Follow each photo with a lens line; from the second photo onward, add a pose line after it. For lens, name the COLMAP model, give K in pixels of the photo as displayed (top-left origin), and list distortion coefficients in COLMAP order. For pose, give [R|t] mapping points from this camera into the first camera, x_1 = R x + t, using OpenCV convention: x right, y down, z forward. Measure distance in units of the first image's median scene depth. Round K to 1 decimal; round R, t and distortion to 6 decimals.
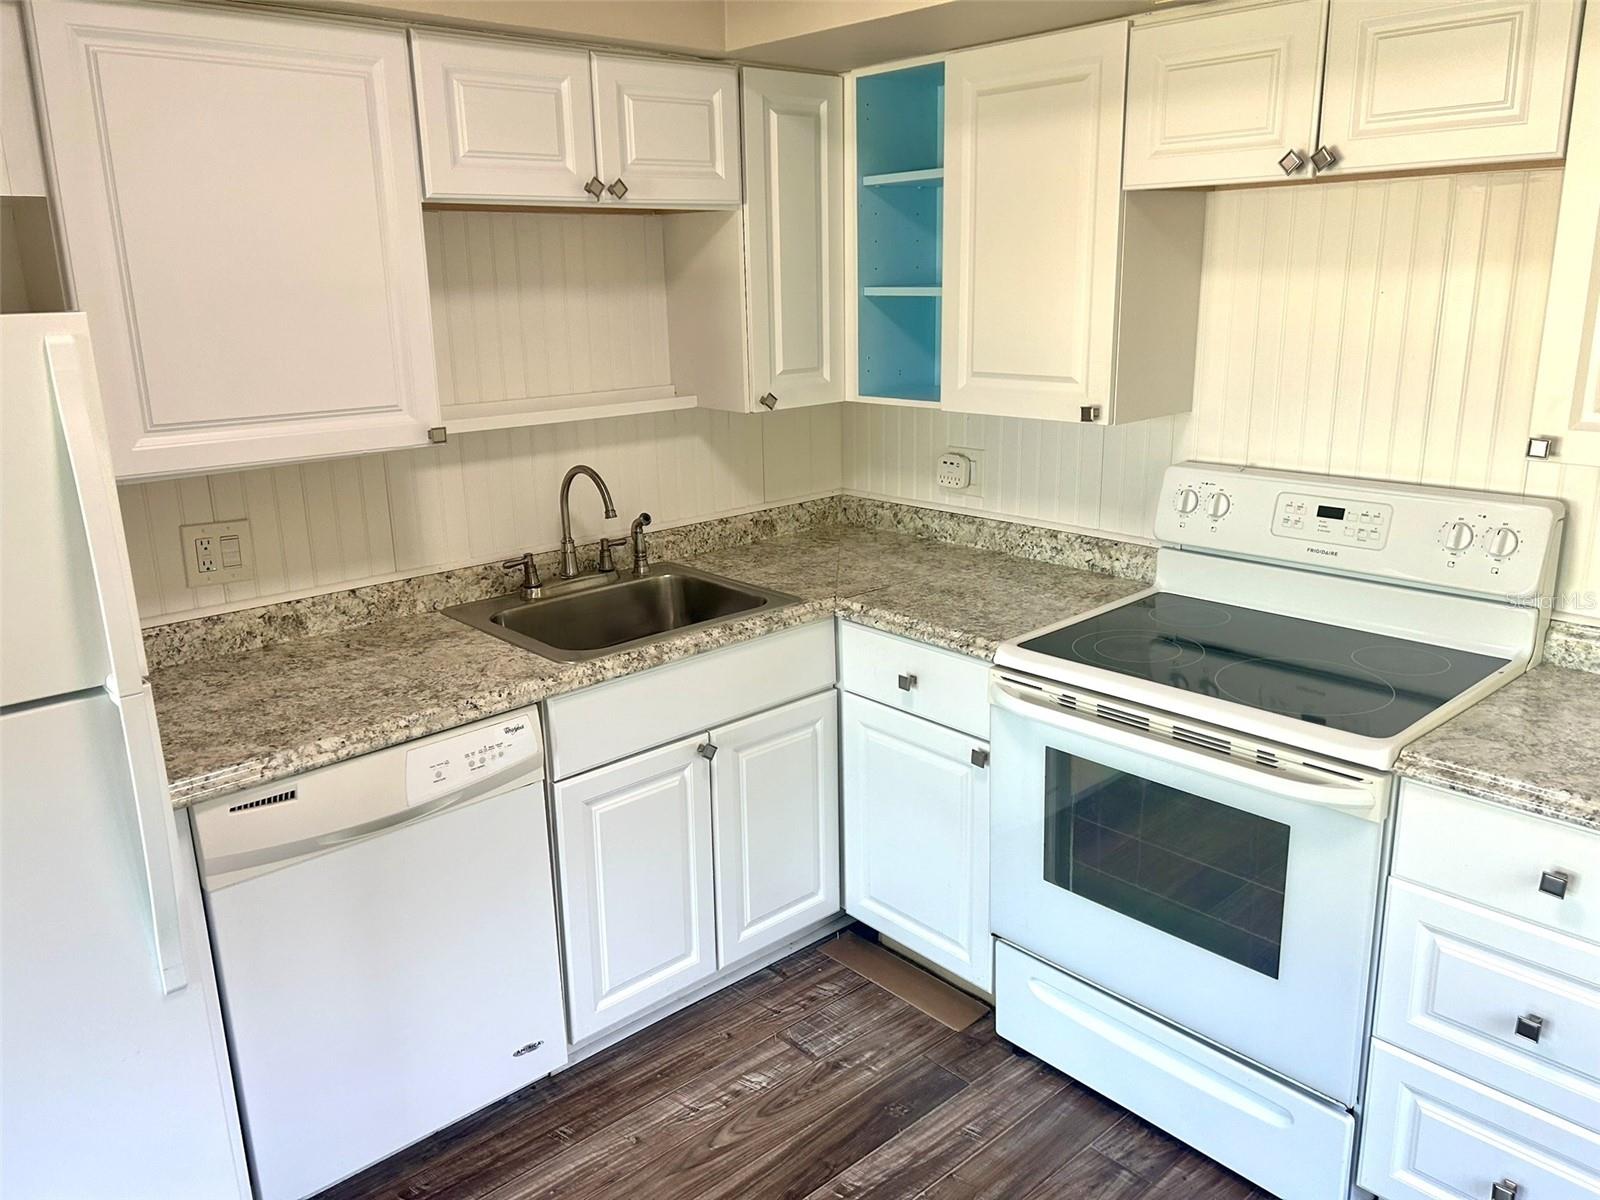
lens RADIAL K [[1207.7, 0, 790.4], [0, 1207.7, 599.6], [0, 0, 1]] dist [0.065809, -0.070179]
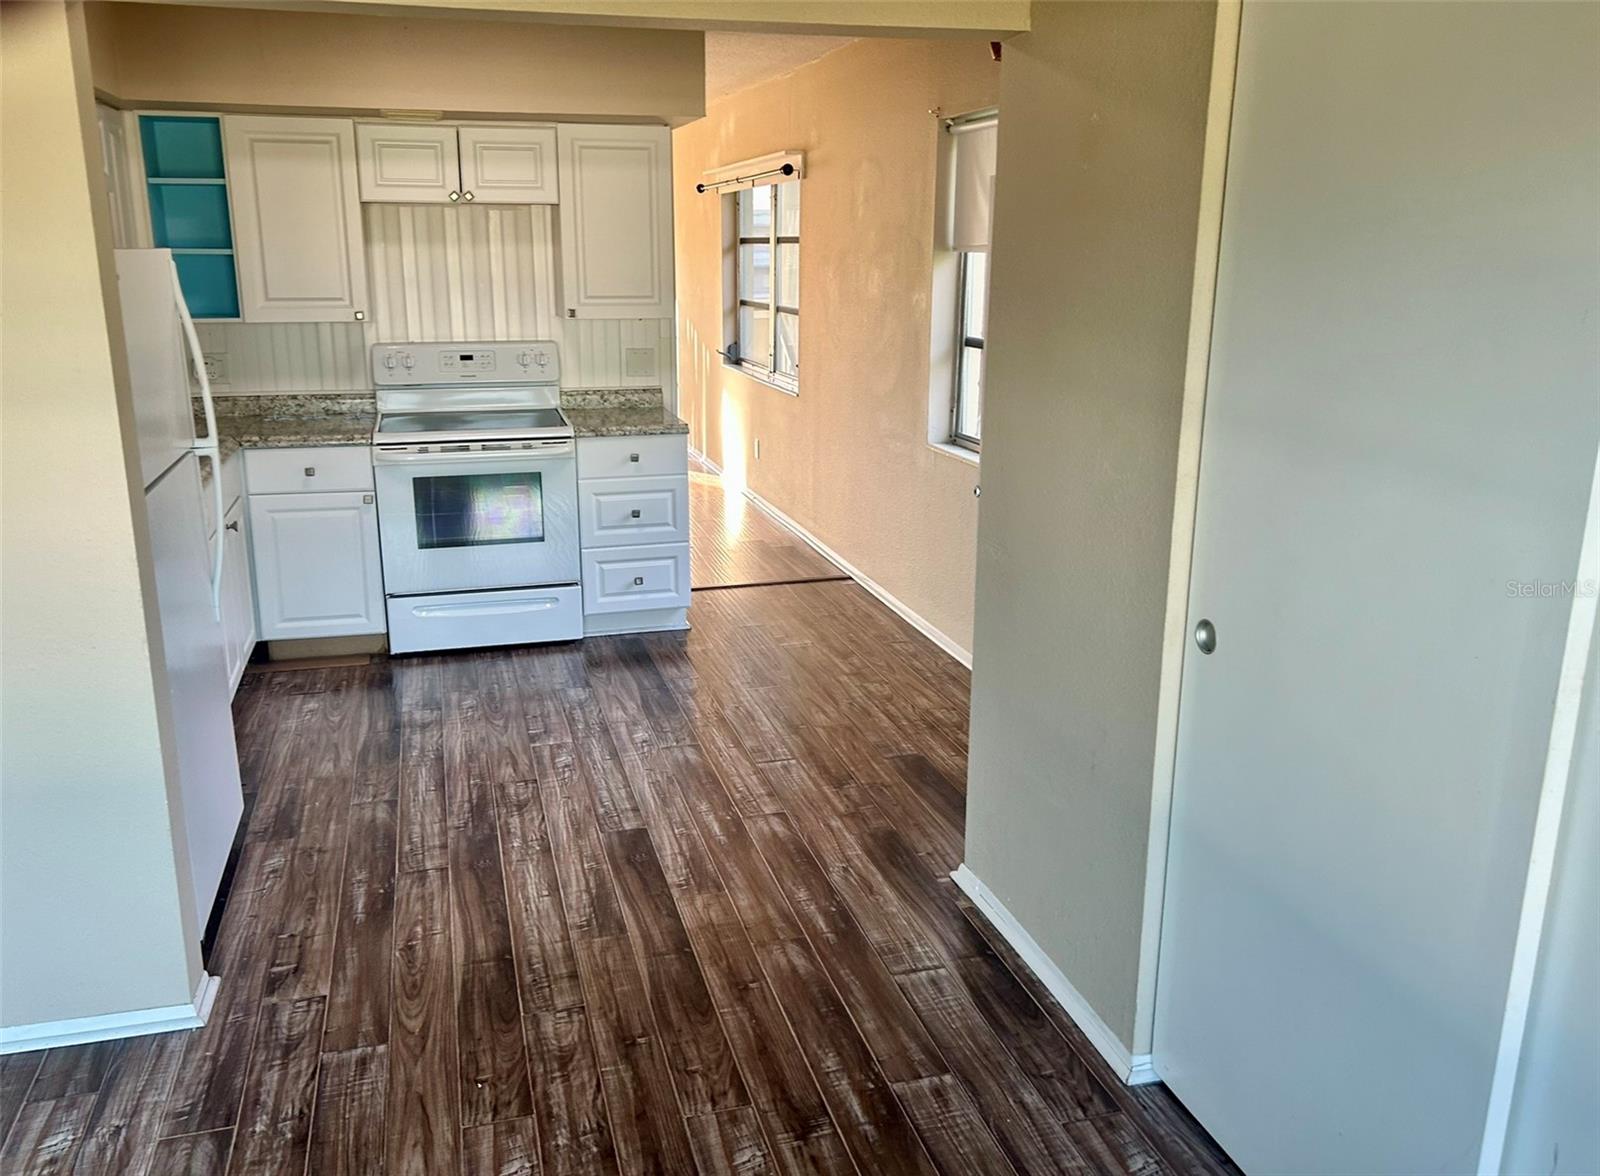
lens RADIAL K [[1251.7, 0, 780.3], [0, 1251.7, 549.8], [0, 0, 1]] dist [0.076071, -0.072471]
pose [[0.447164, -0.191679, 0.873672, -1.276056], [0.225546, 0.969368, 0.097235, 0.160699], [-0.865548, 0.153573, 0.476699, -0.465674]]
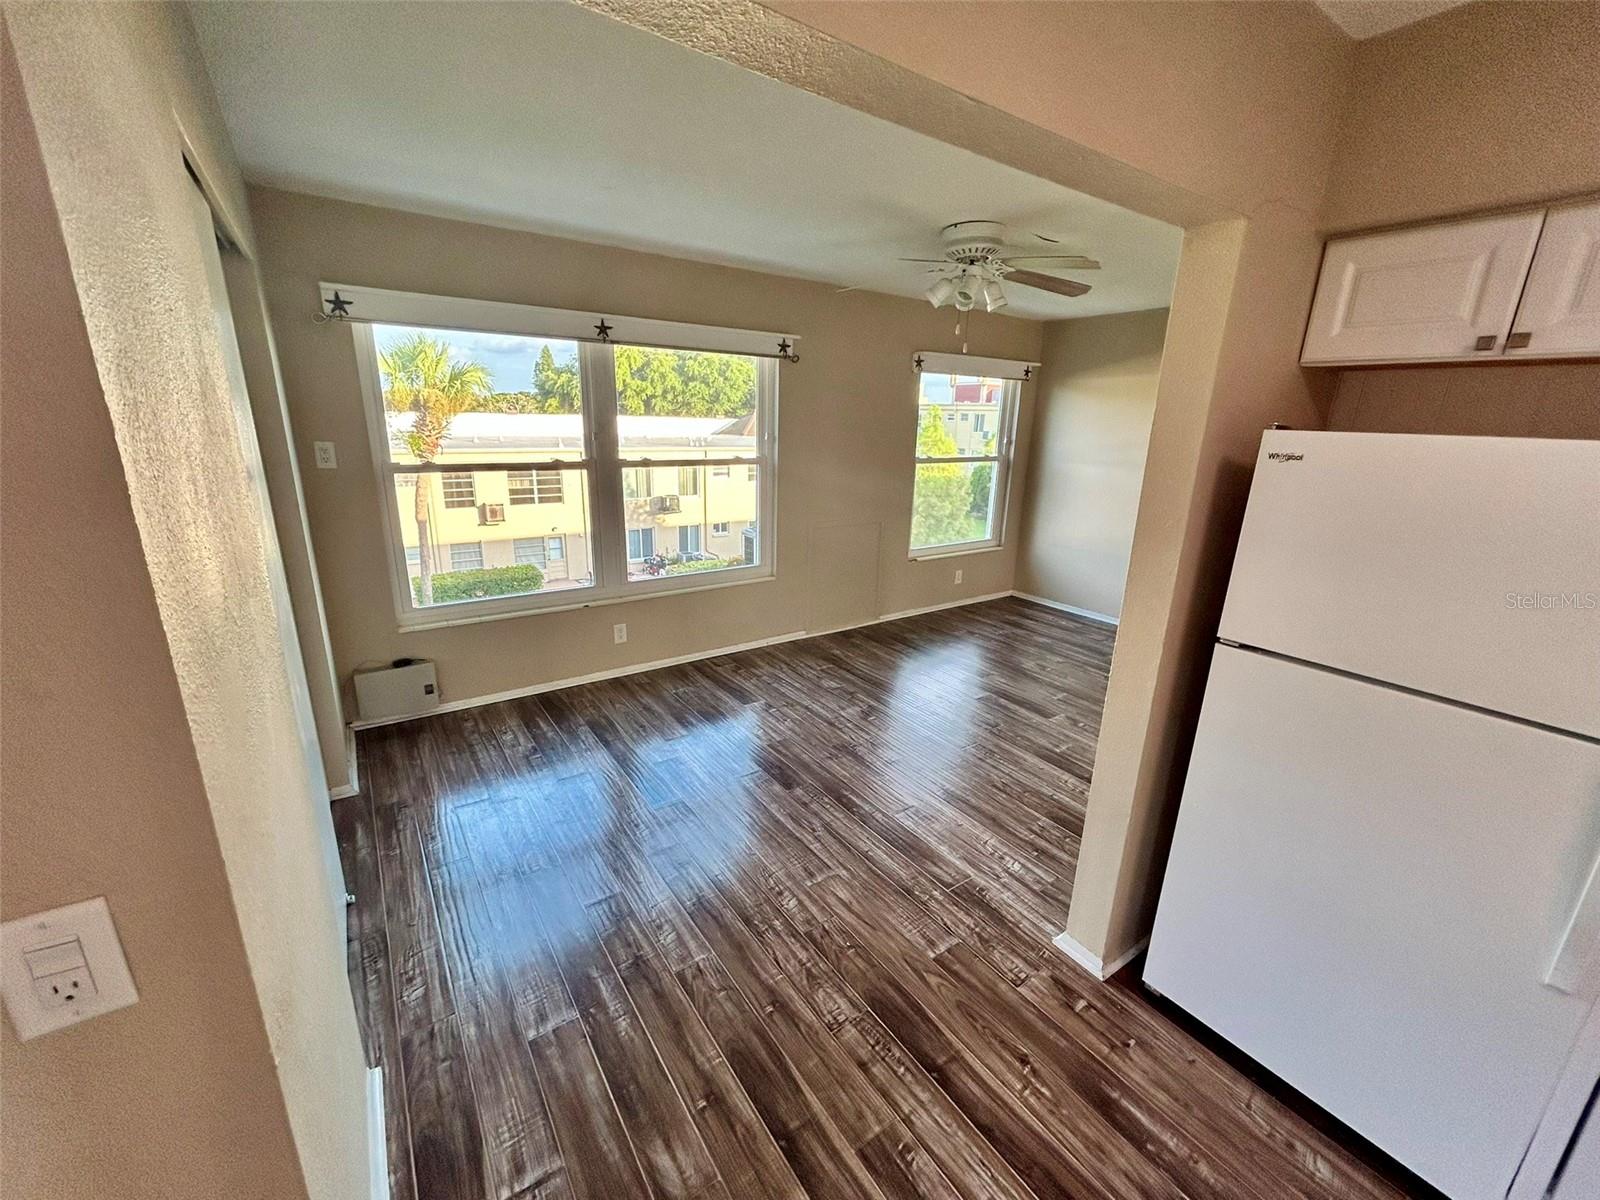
lens RADIAL K [[647.8, 0, 798.4], [0, 647.8, 601.9], [0, 0, 1]] dist [-0.002239, 0.002494]
pose [[-0.128763, 0.293739, -0.947173, 0.079001], [-0.286643, 0.903330, 0.319109, -0.019624], [0.949345, 0.312590, -0.032117, 0.118684]]
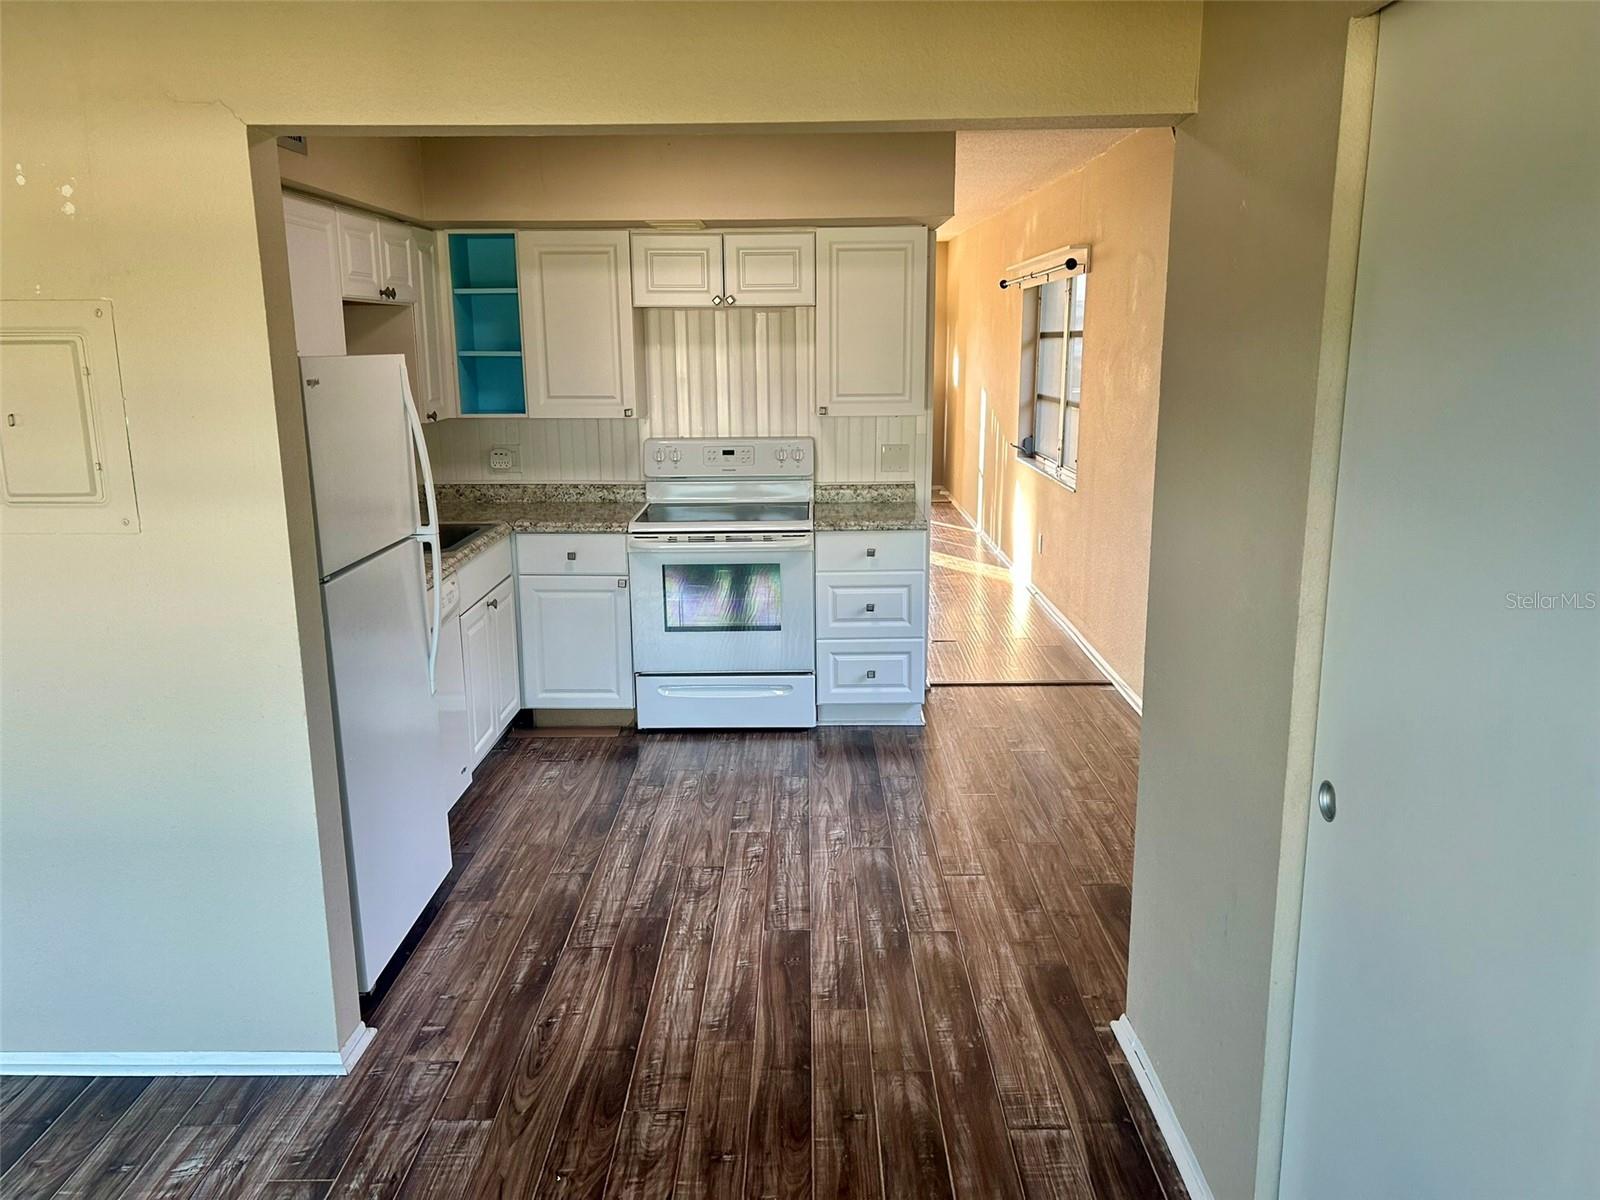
lens RADIAL K [[1207.7, 0, 814.6], [0, 1207.7, 603.8], [0, 0, 1]] dist [0.065809, -0.070179]
pose [[0.666936, -0.144767, 0.730916, -1.095944], [0.190677, 0.981441, 0.020401, 0.184280], [-0.720304, 0.125763, 0.682162, -0.587185]]
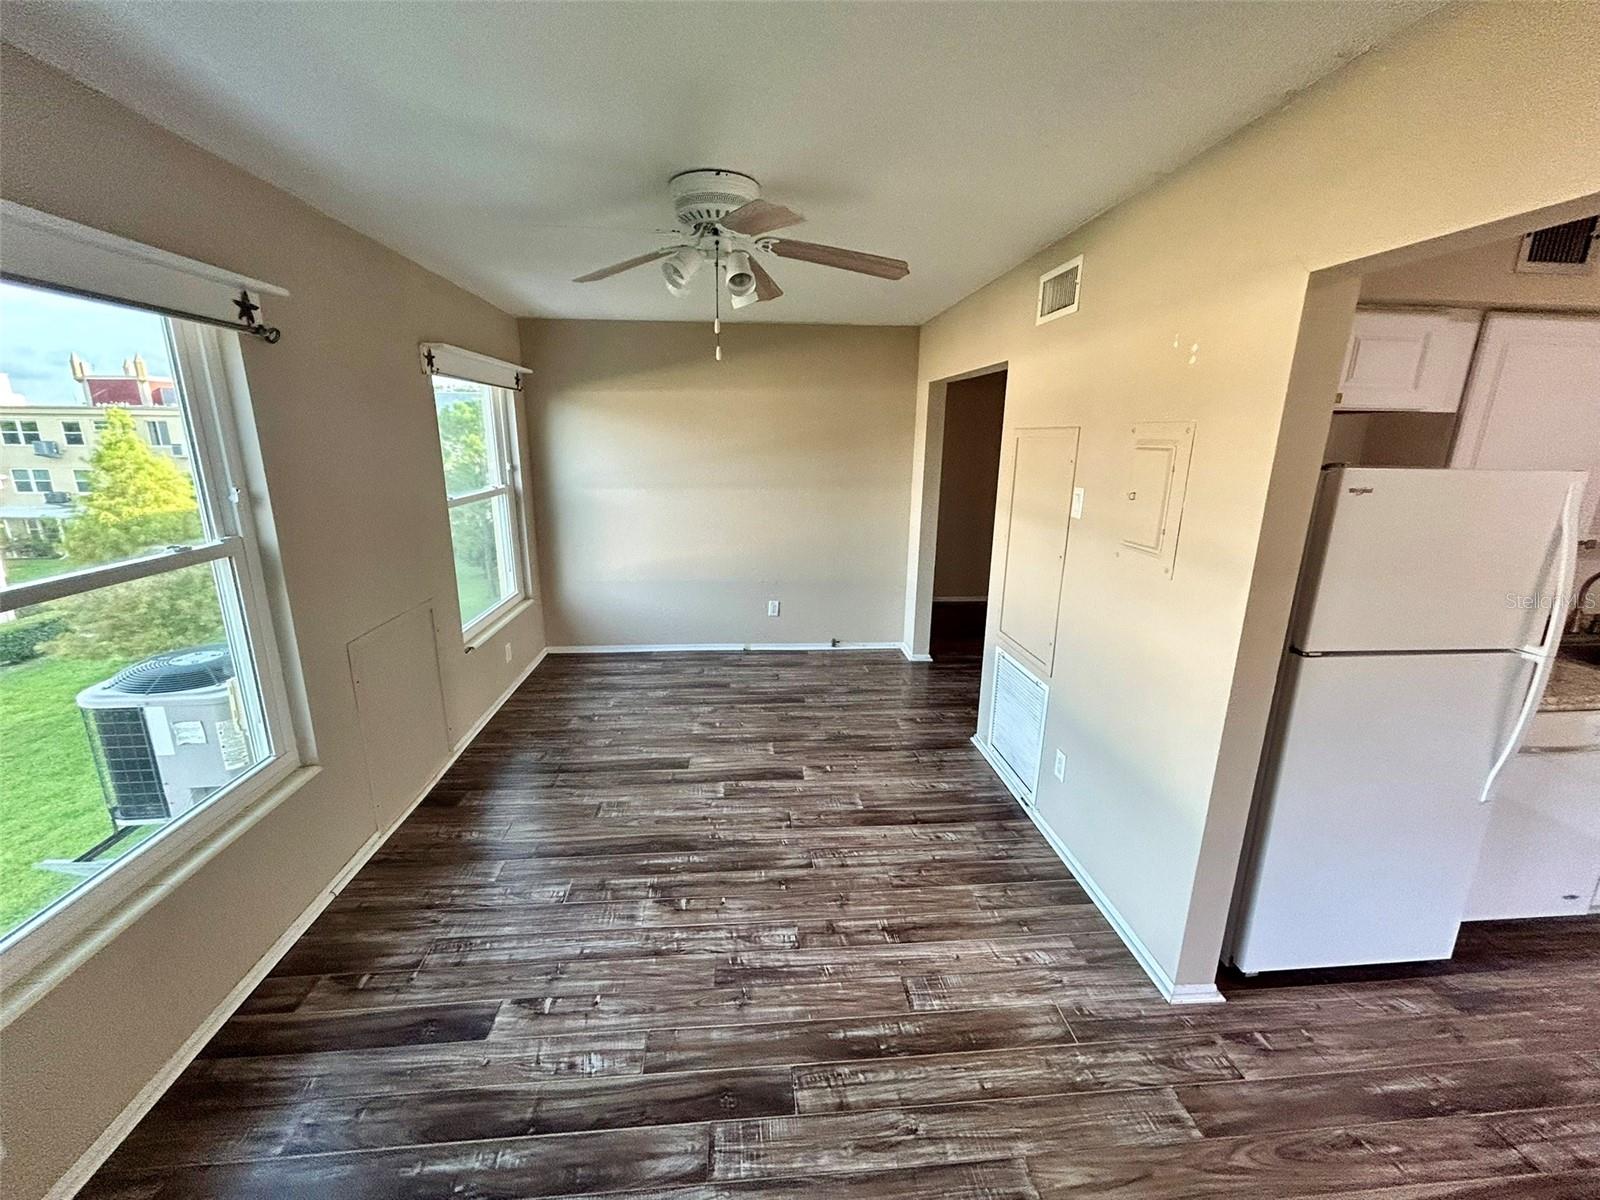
lens RADIAL K [[647.8, 0, 810.1], [0, 647.8, 599.0], [0, 0, 1]] dist [-0.002239, 0.002494]
pose [[0.801160, 0.177362, -0.571564, -0.613757], [-0.189187, 0.981155, 0.039280, 0.116077], [0.567760, 0.076663, 0.819616, -0.398005]]
